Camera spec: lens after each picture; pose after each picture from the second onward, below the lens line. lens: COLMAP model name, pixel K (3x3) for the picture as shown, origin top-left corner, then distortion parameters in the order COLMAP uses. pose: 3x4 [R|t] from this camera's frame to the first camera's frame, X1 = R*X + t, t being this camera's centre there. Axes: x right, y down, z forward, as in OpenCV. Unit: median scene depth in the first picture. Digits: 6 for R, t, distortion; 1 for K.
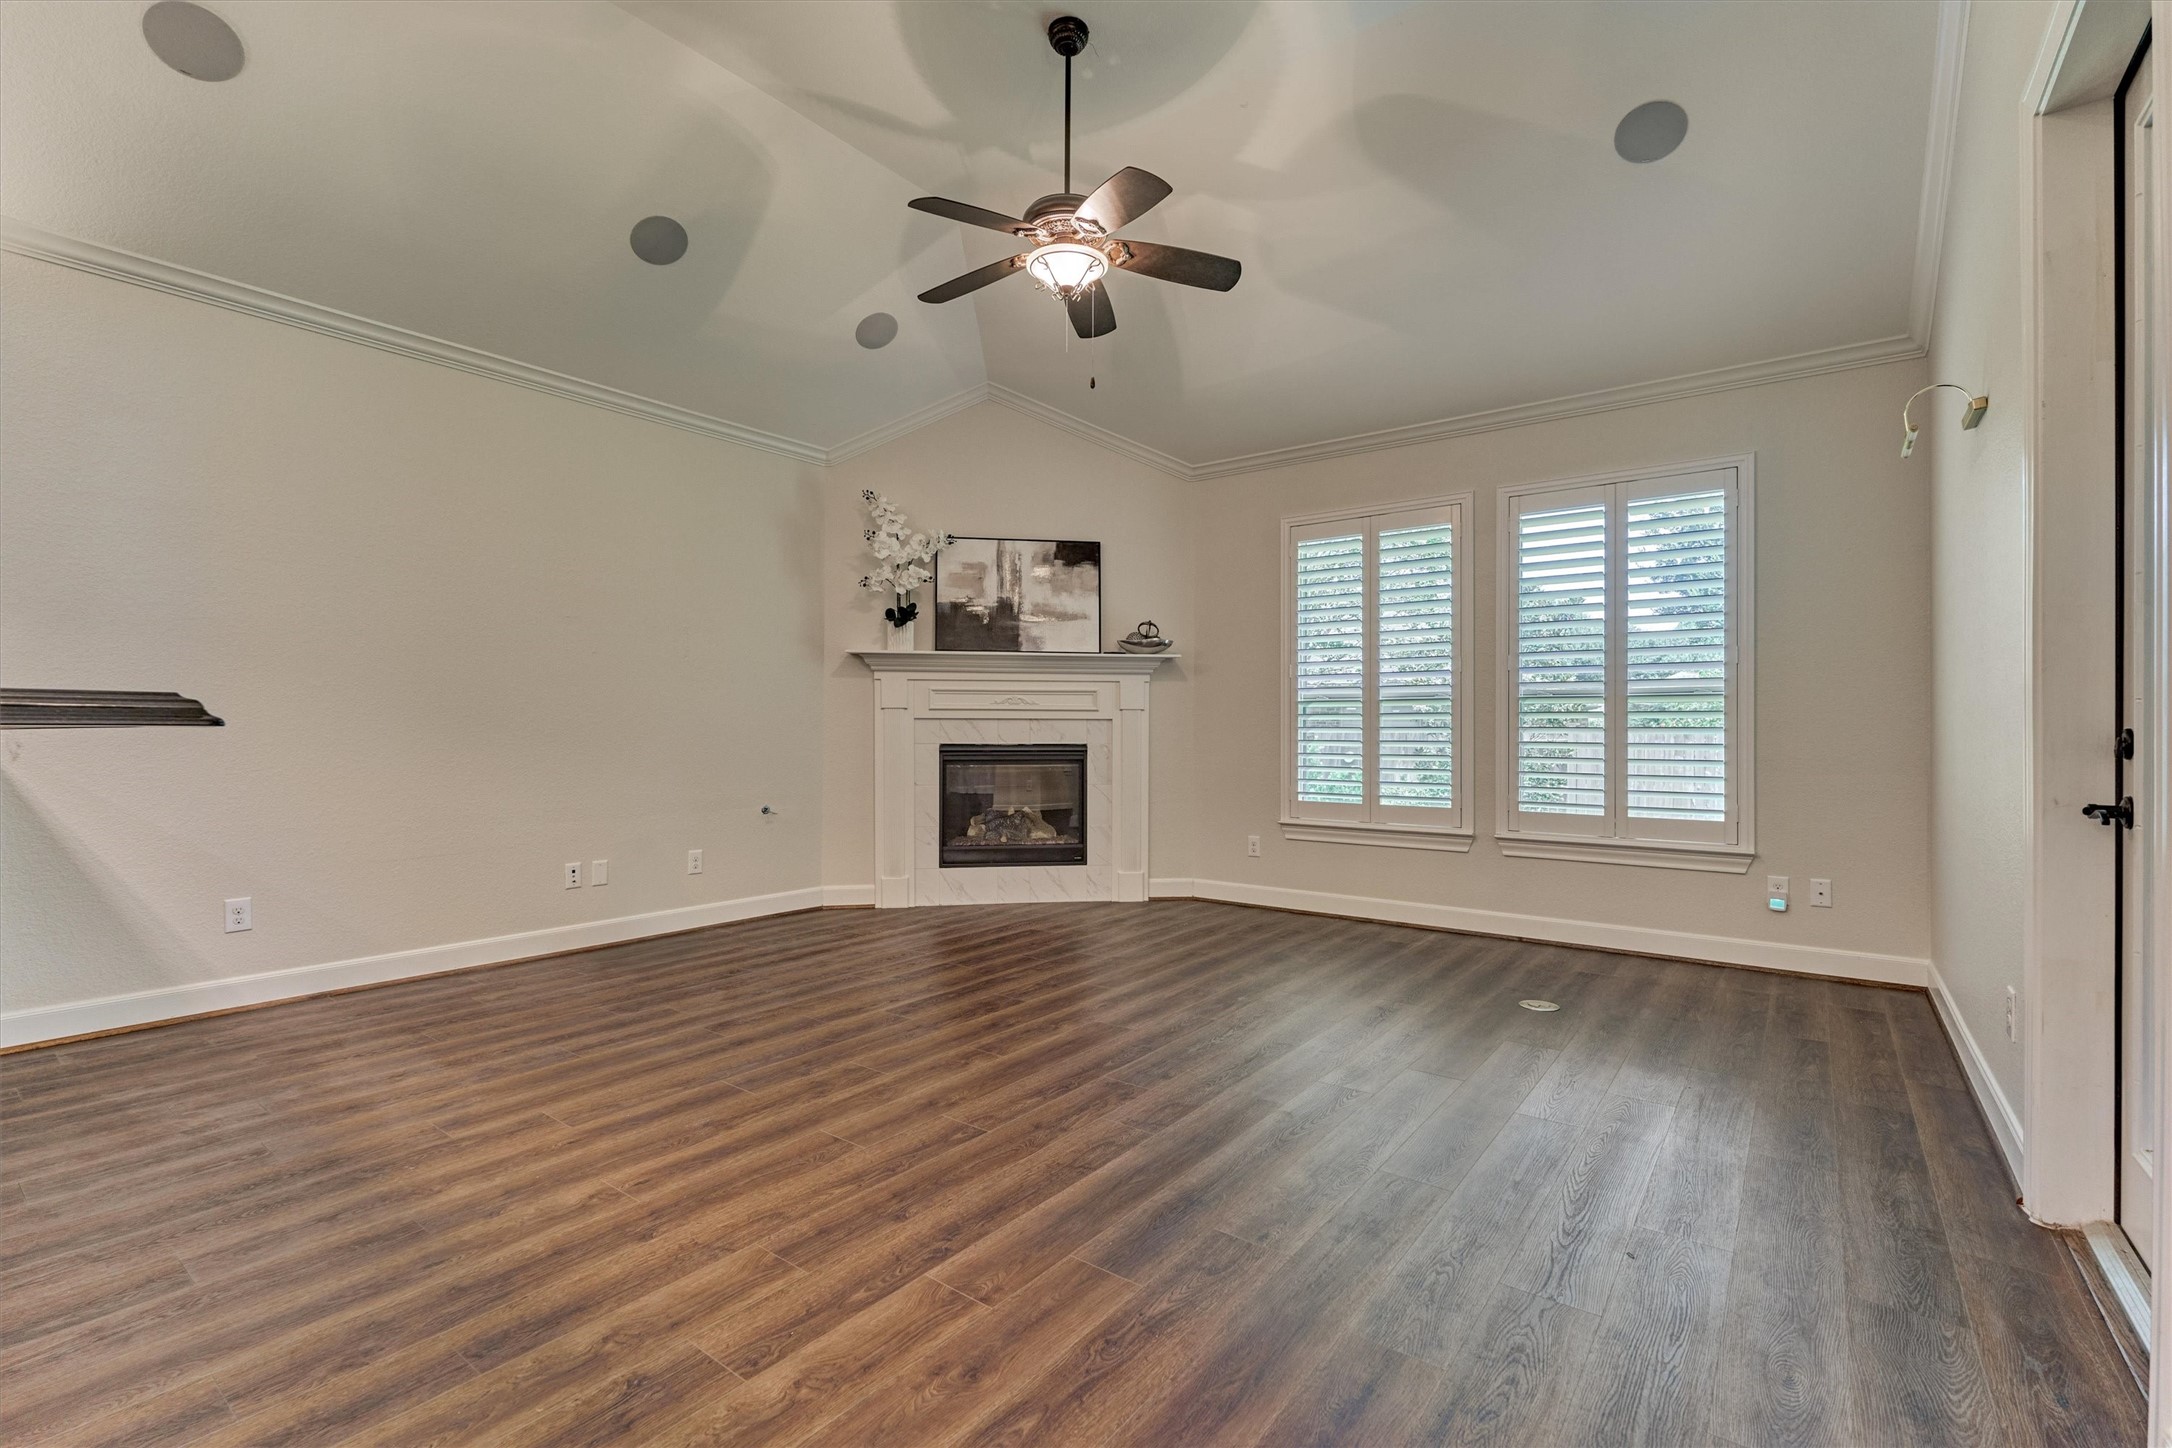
lens RADIAL K [[949.8, 0, 1080.1], [0, 949.8, 727.7], [0, 0, 1]] dist [-0.011842, 0.001006]
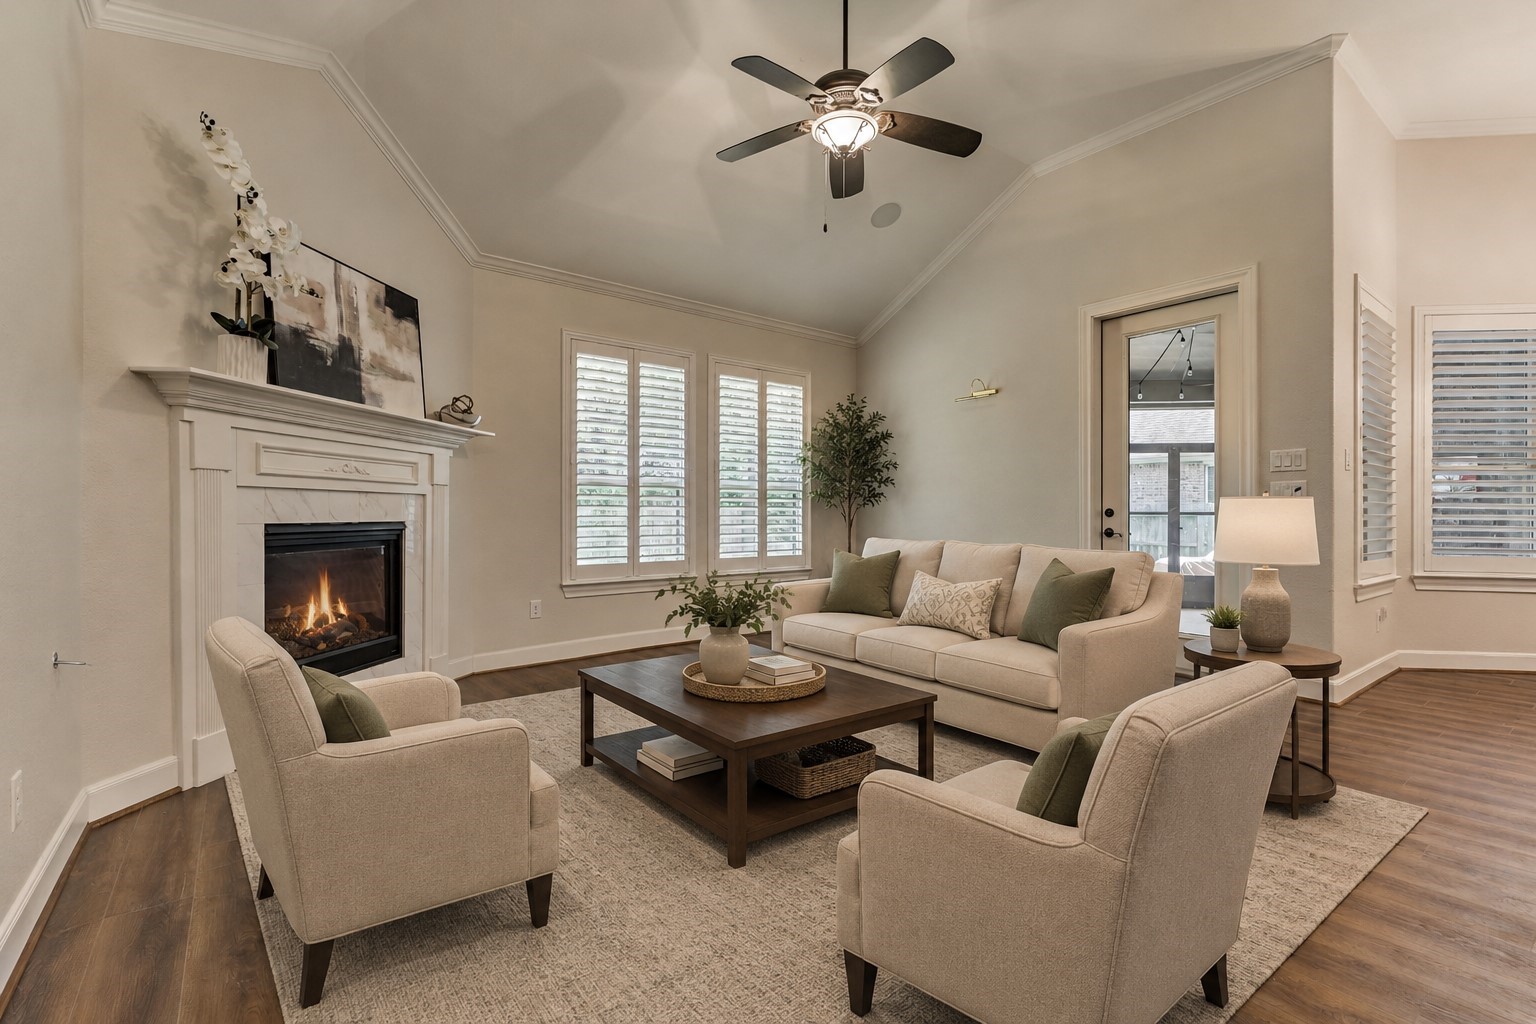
lens RADIAL K [[698.1, 0, 784.6], [0, 698.1, 515.7], [0, 0, 1]] dist [-0.011722, -0.003151]
pose [[0.239773, -0.005422, 0.970814, -0.555835], [-0.005726, 0.999959, 0.006999, 0.005272], [-0.970812, -0.007237, 0.239732, 0.509589]]
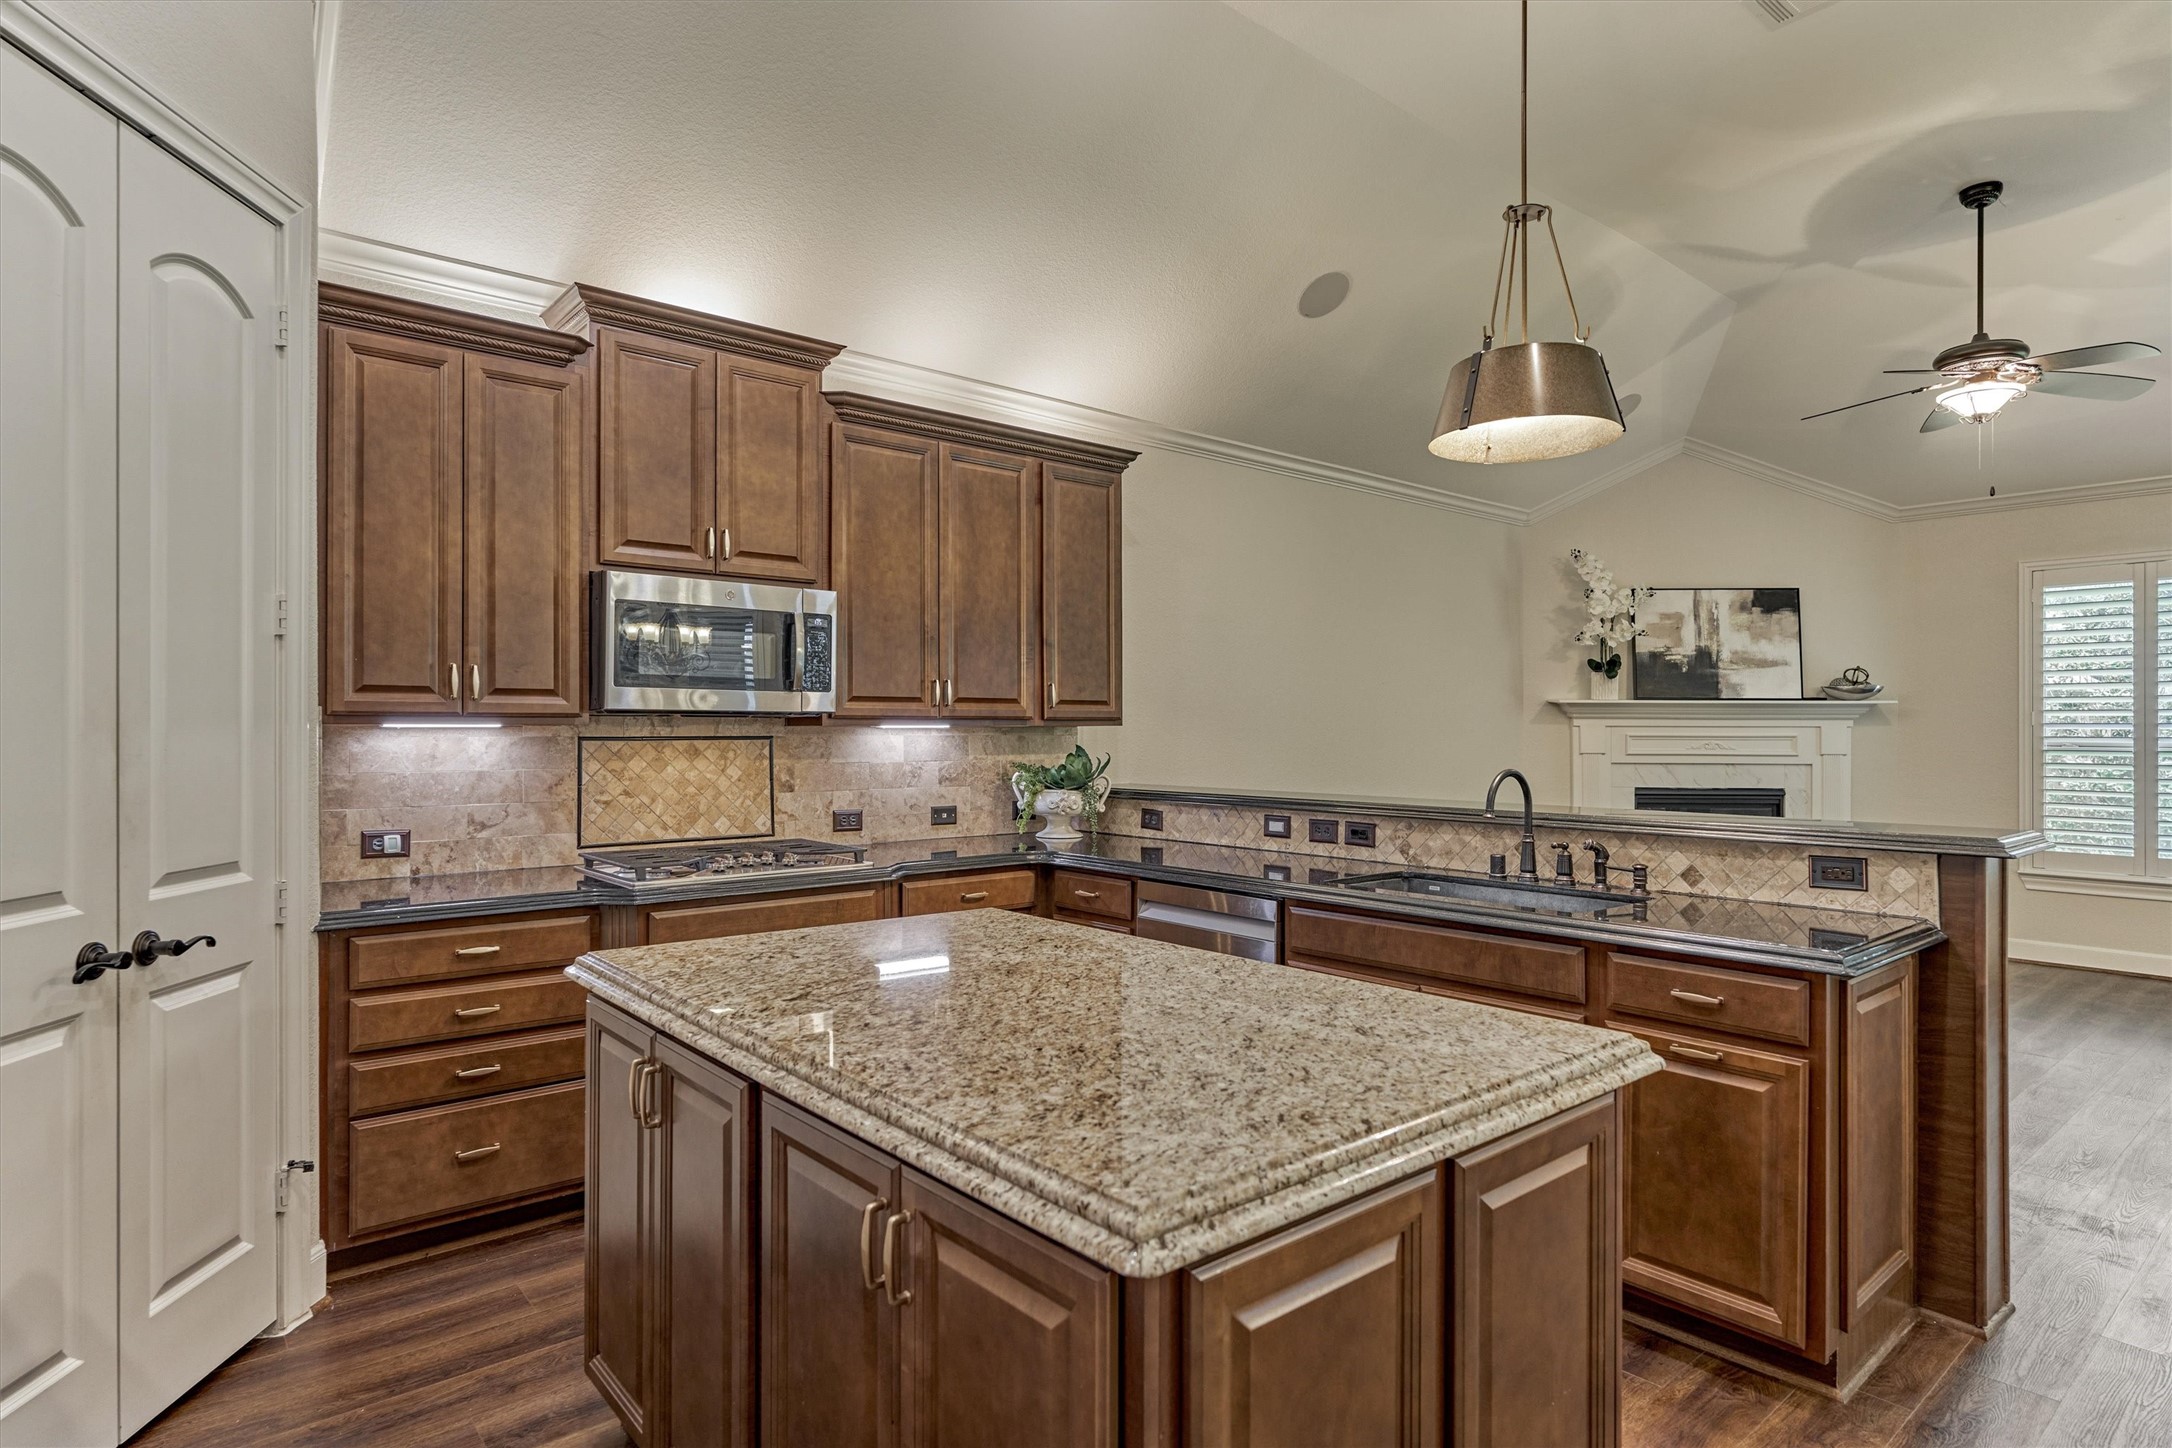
lens RADIAL K [[1156.6, 0, 1093.7], [0, 1156.6, 729.3], [0, 0, 1]] dist [-0.009449, 0.004723]
pose [[0.978274, -0.004049, -0.207275, -0.468541], [0.004762, 0.999984, 0.002941, -0.054336], [0.207260, -0.003864, 0.978278, -0.359618]]
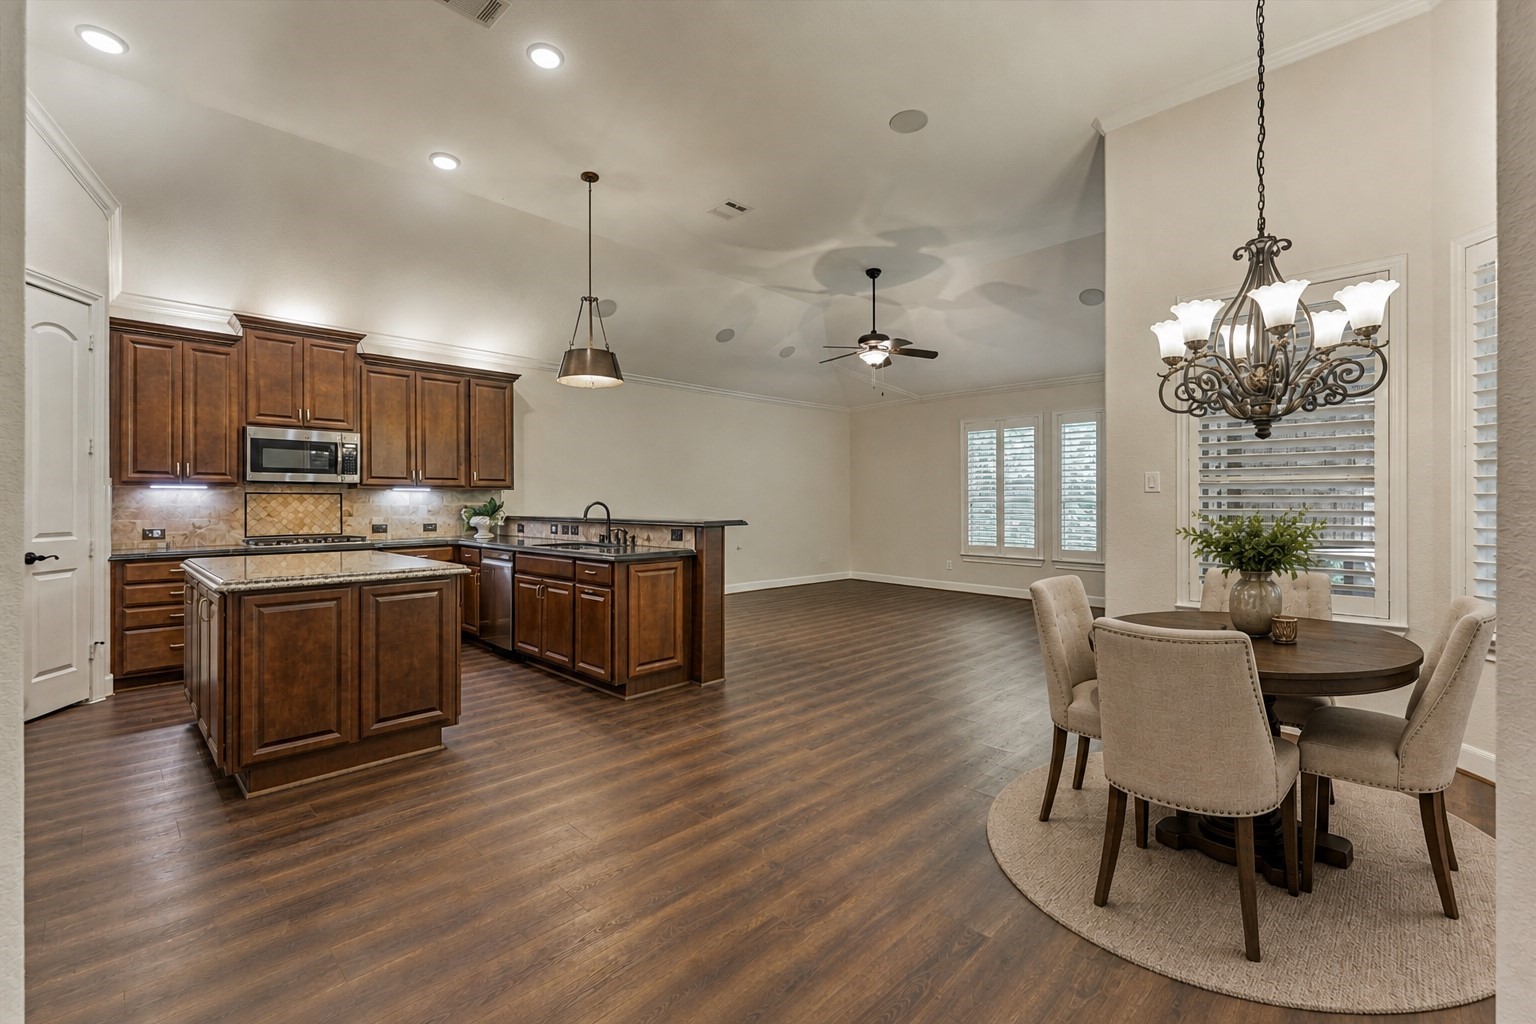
lens RADIAL K [[656.0, 0, 760.7], [0, 656.0, 500.8], [0, 0, 1]] dist [0.001142, -0.001196]
pose [[0.991967, -0.007366, -0.126285, -0.063149], [0.007643, 0.999969, 0.001710, -0.034264], [0.126268, -0.002661, 0.991993, -0.599026]]
